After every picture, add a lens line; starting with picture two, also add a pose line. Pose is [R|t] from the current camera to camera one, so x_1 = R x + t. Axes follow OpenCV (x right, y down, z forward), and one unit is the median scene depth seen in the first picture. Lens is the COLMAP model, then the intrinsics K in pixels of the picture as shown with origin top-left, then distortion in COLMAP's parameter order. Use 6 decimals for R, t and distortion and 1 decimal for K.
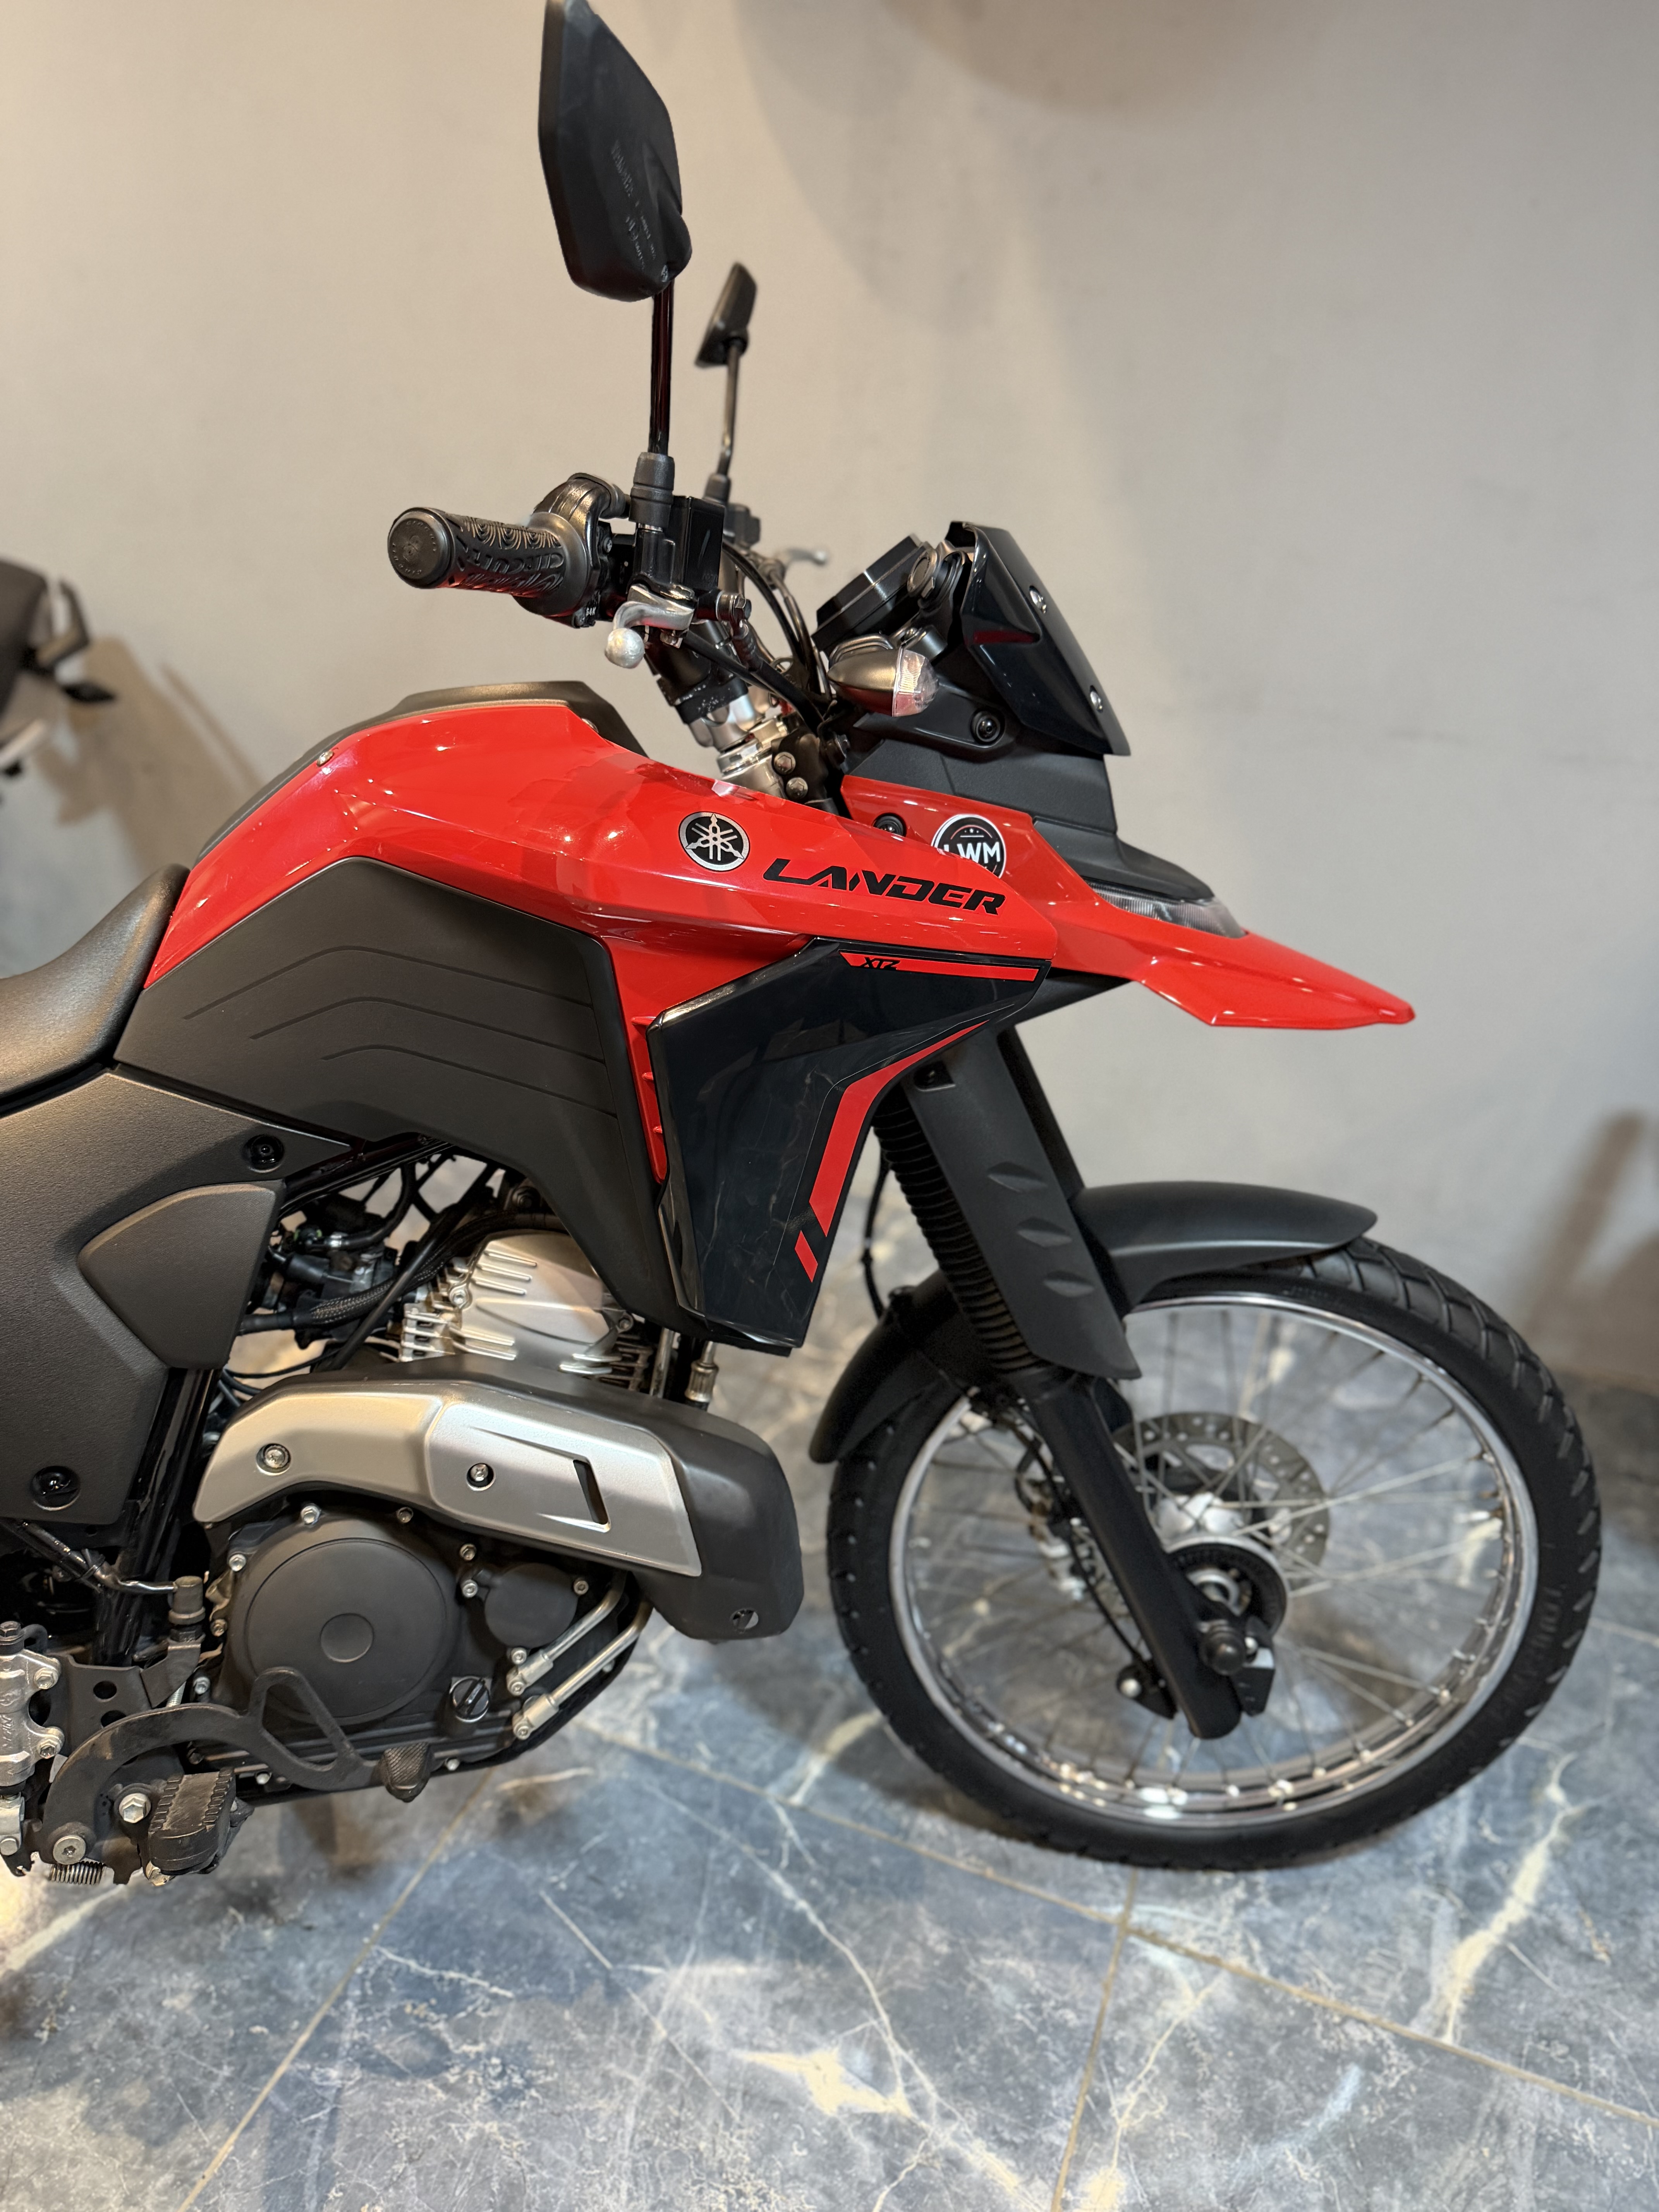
lens RADIAL K [[1587.0, 0, 827.8], [0, 1587.0, 1107.8], [0, 0, 1]] dist [-0.005228, -0.005726]
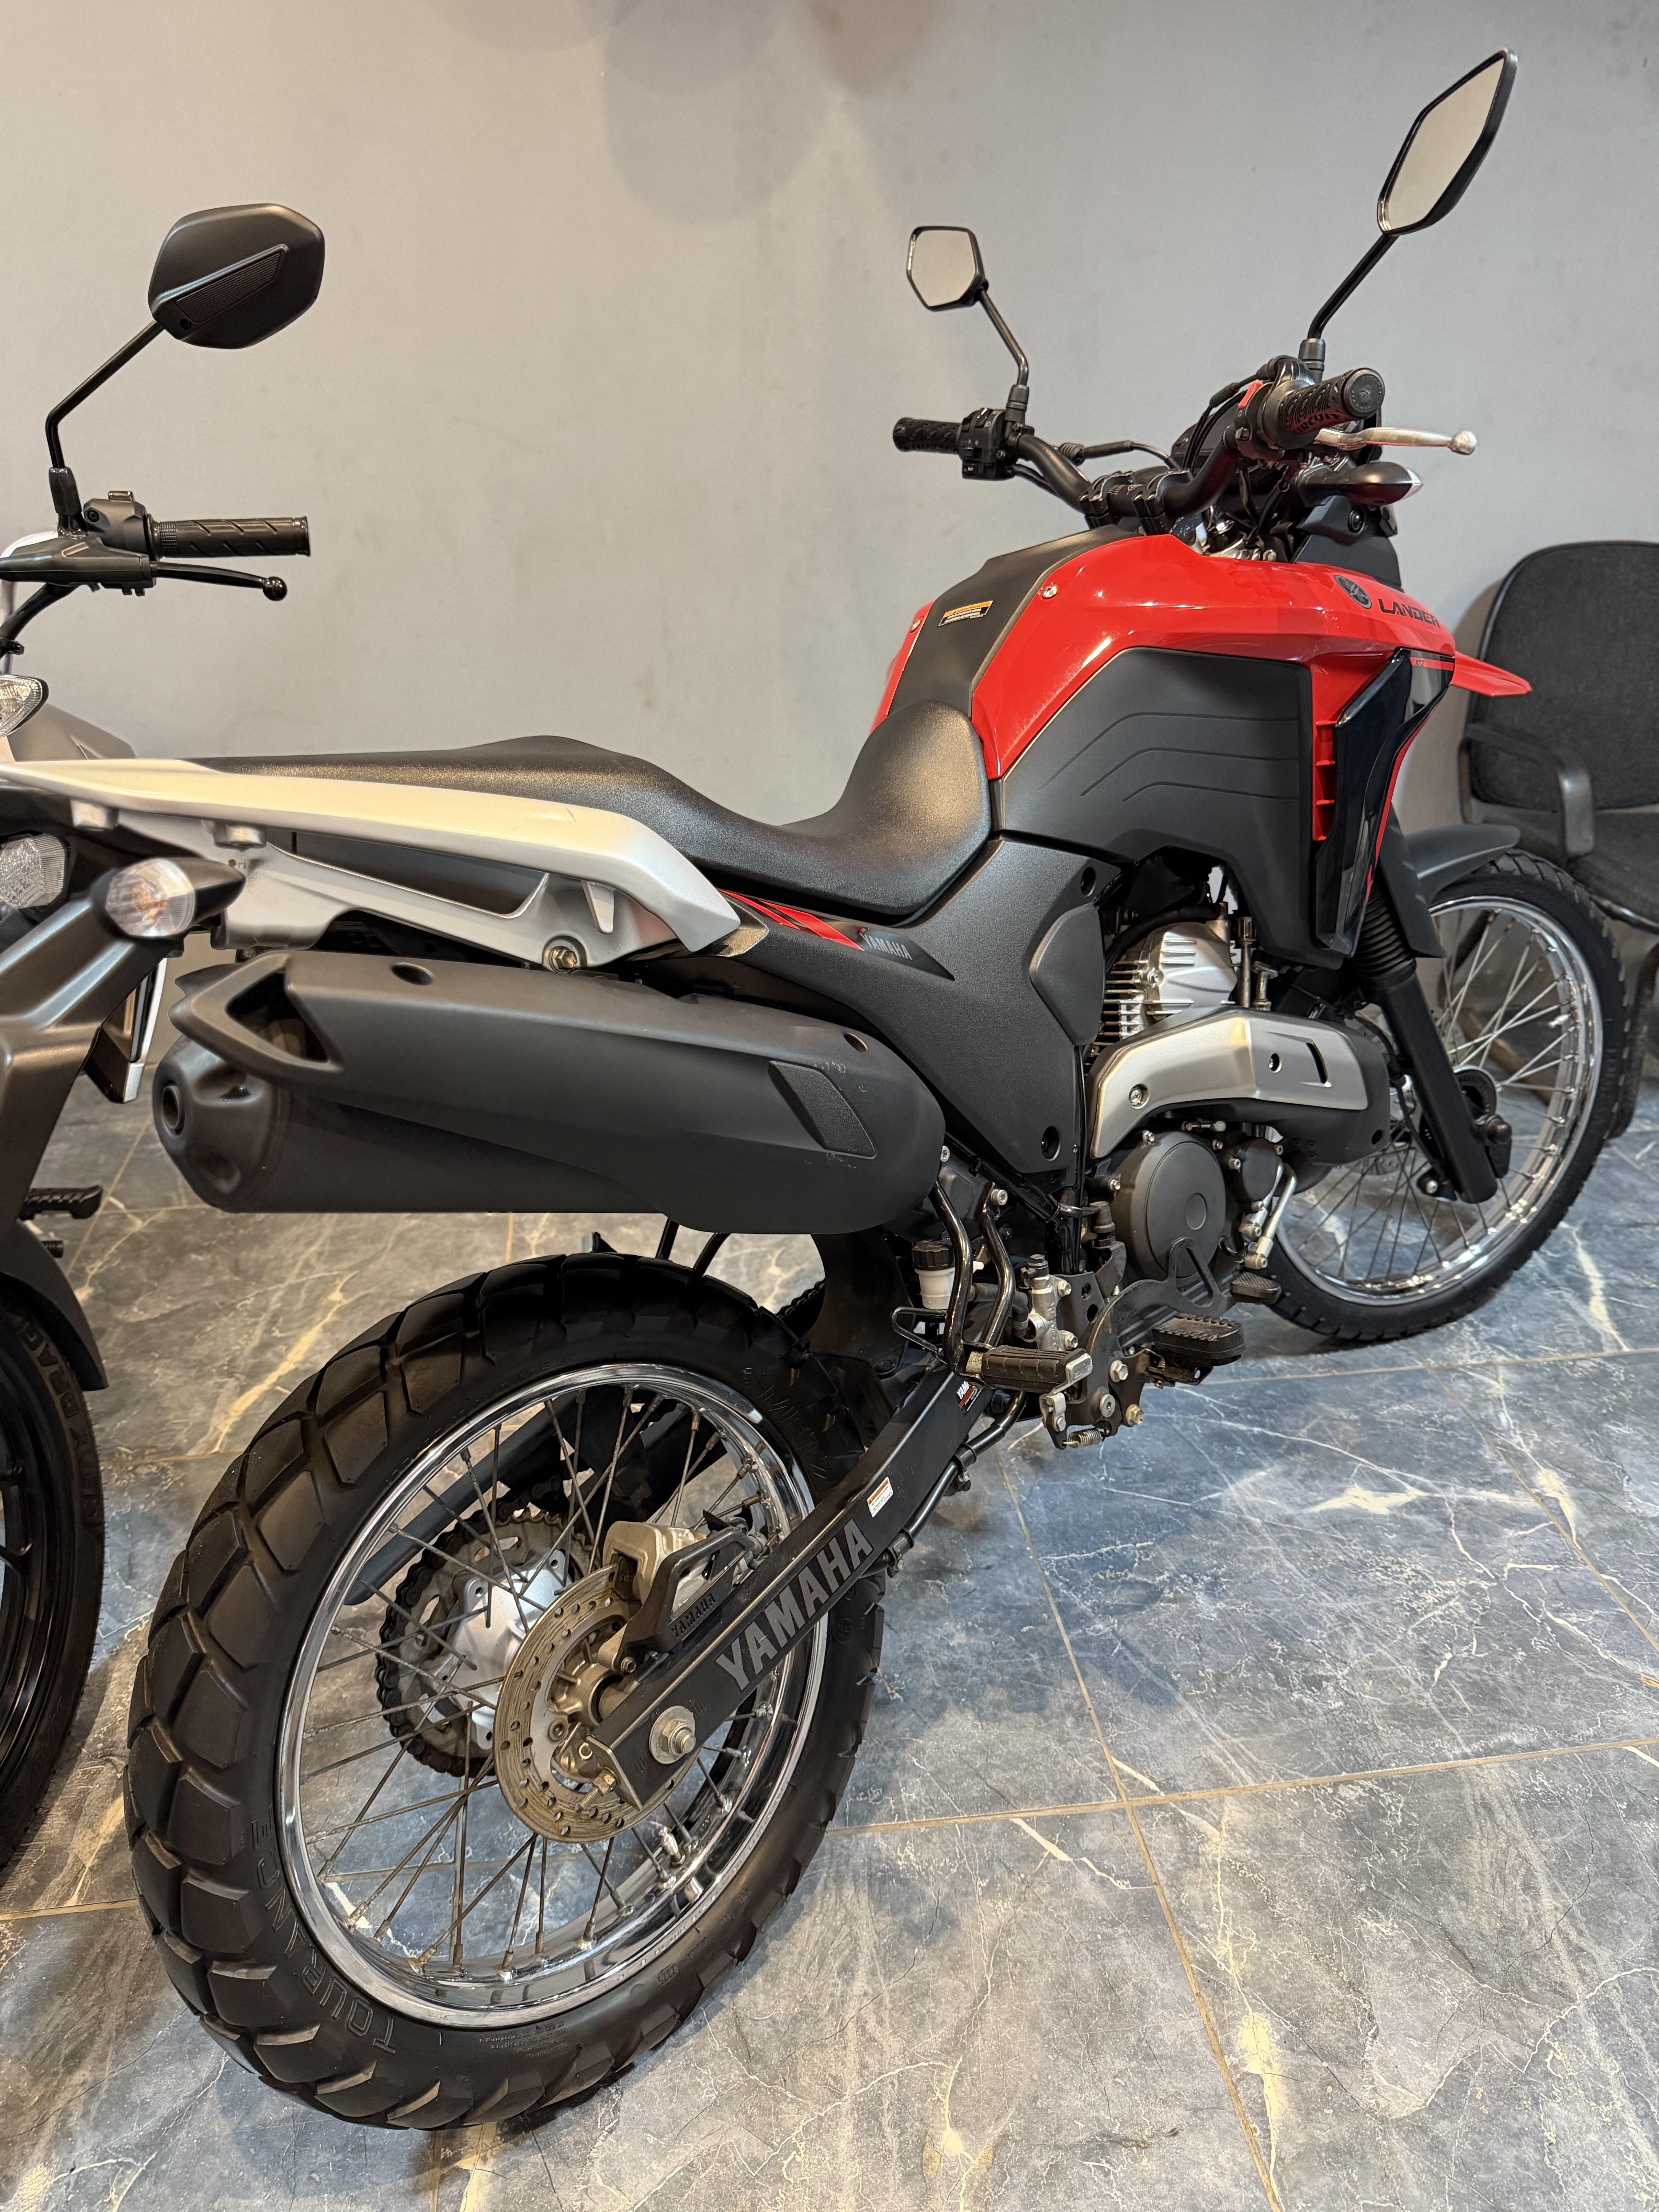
lens RADIAL K [[1587.0, 0, 836.2], [0, 1587.0, 1092.2], [0, 0, 1]] dist [-0.005228, -0.005726]
pose [[0.872360, -0.259227, 0.414474, -0.910971], [0.258927, 0.964151, 0.058041, 0.055702], [-0.414661, 0.056686, 0.908208, -0.114921]]
